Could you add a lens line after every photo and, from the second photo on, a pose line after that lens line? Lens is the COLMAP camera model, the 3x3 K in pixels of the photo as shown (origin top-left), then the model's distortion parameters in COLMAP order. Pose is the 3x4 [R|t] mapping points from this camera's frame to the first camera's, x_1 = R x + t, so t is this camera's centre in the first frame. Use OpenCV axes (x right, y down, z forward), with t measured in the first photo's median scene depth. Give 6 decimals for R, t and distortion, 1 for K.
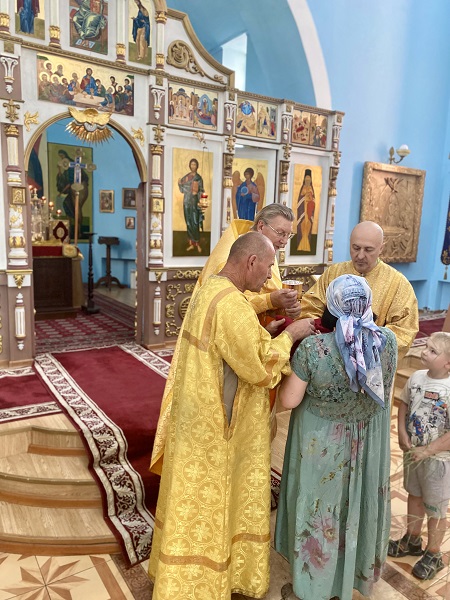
lens RADIAL K [[461.5, 0, 230.0], [0, 461.5, 296.7], [0, 0, 1]] dist [0.023497, -0.032435]
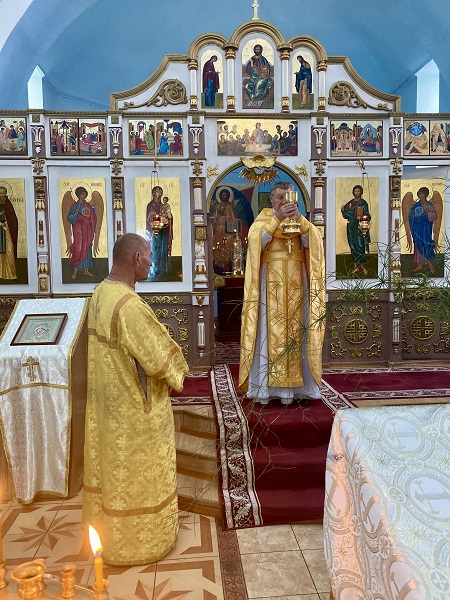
lens RADIAL K [[461.5, 0, 226.4], [0, 461.5, 294.4], [0, 0, 1]] dist [0.023497, -0.032435]
pose [[0.869791, -0.020869, -0.492980, 0.180825], [-0.027455, 0.995511, -0.090581, 0.050475], [0.492657, 0.092321, 0.865313, -0.026611]]
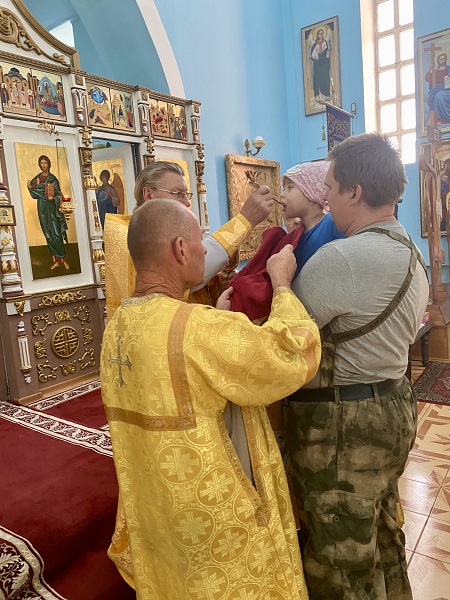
lens RADIAL K [[461.5, 0, 222.4], [0, 461.5, 292.2], [0, 0, 1]] dist [0.023497, -0.032435]
pose [[0.935730, -0.150177, 0.319148, -0.082553], [0.161649, 0.986802, -0.009604, -0.007598], [-0.313494, 0.060576, 0.947656, 0.163300]]
